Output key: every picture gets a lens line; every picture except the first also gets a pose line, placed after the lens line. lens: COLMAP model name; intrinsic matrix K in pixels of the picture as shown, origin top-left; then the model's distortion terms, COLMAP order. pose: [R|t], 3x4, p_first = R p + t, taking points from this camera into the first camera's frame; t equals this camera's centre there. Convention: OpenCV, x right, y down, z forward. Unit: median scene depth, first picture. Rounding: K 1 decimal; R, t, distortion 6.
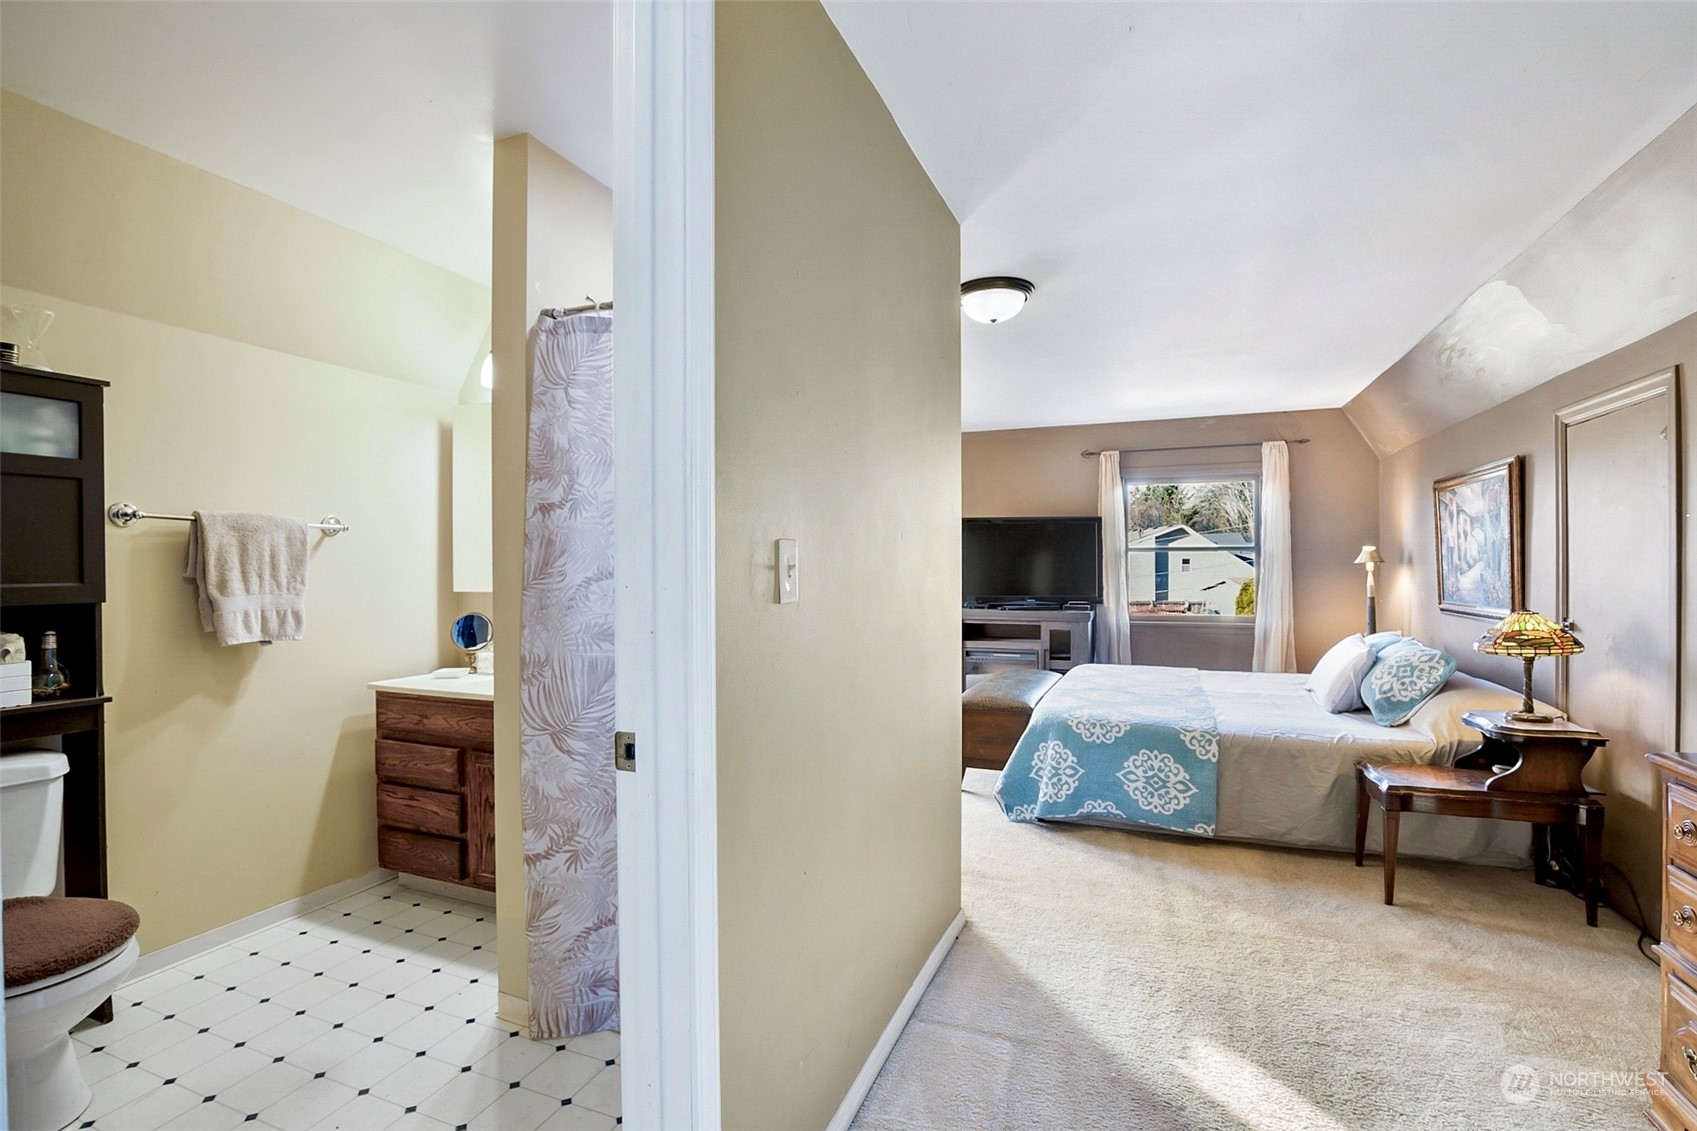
lens RADIAL K [[786.7, 0, 851.3], [0, 786.7, 573.3], [0, 0, 1]] dist [-0.033099, 0.006377]
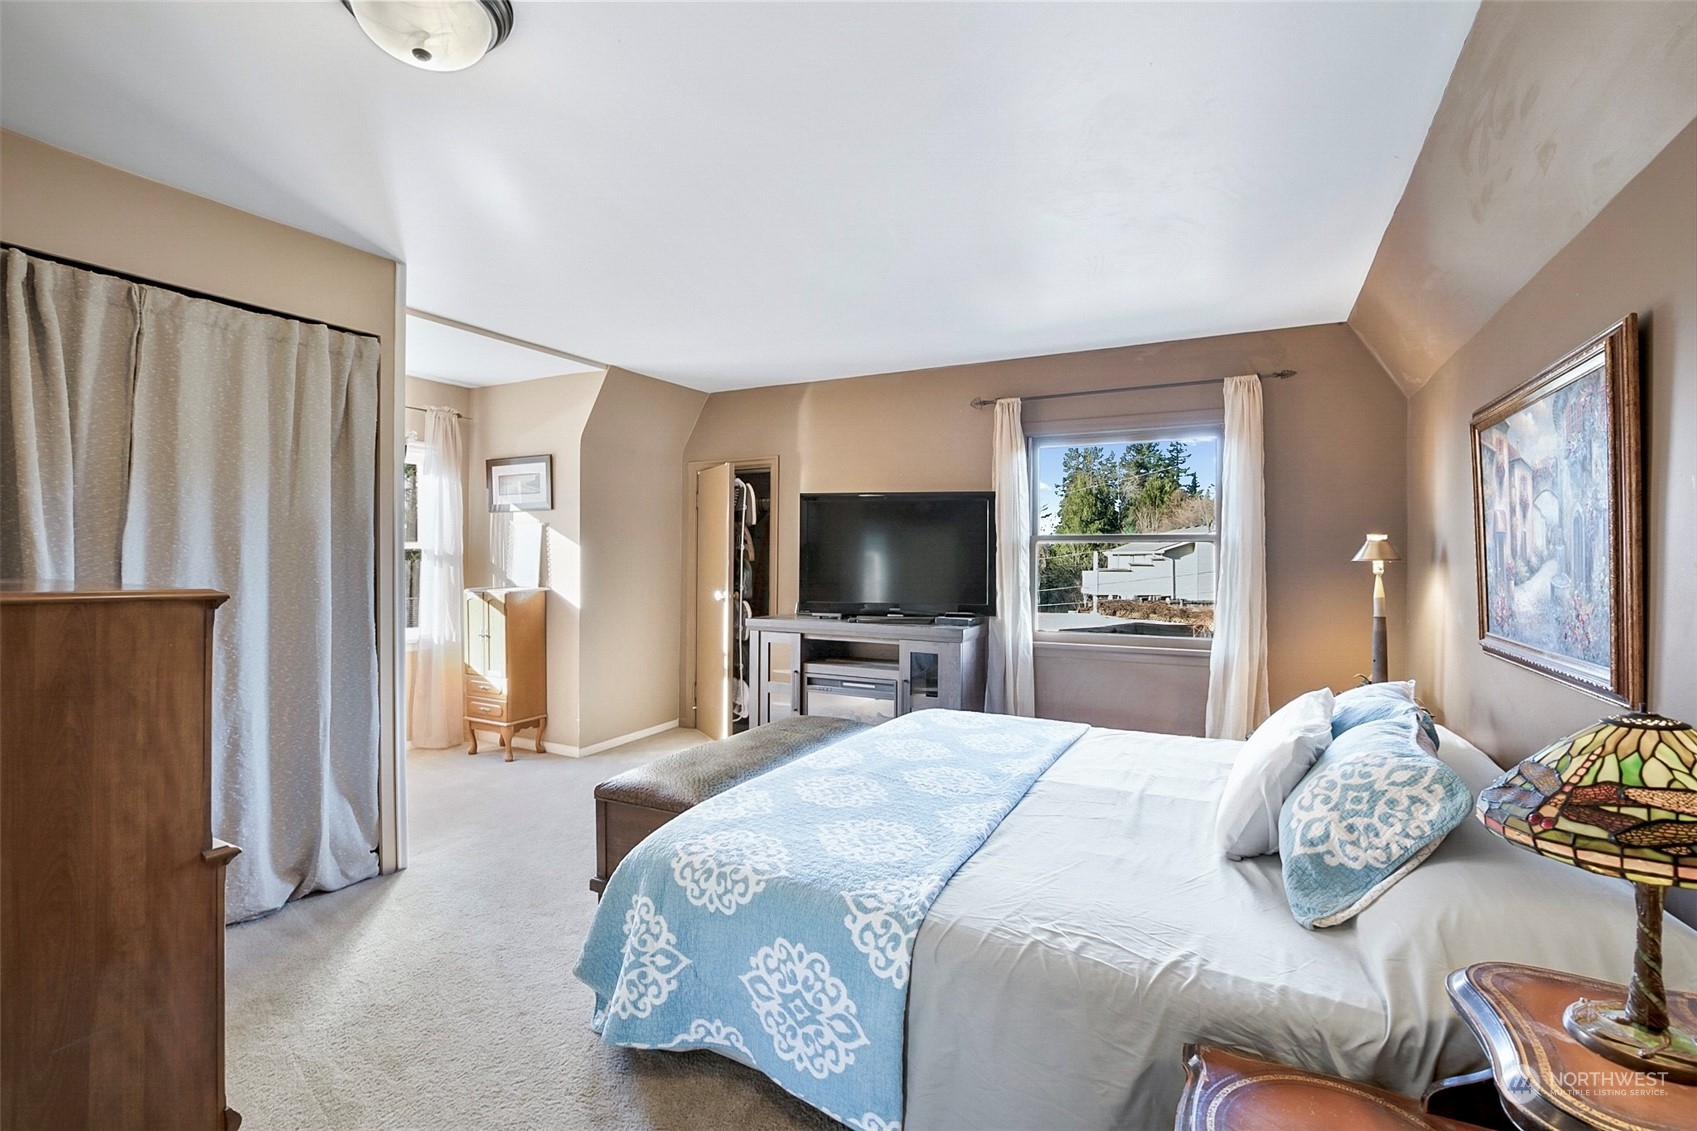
lens RADIAL K [[786.7, 0, 841.1], [0, 786.7, 564.6], [0, 0, 1]] dist [-0.033099, 0.006377]
pose [[0.994826, 0.010740, -0.101025, 0.341393], [-0.011029, 0.999937, -0.002300, -0.005277], [0.100994, 0.003403, 0.994881, 0.385666]]
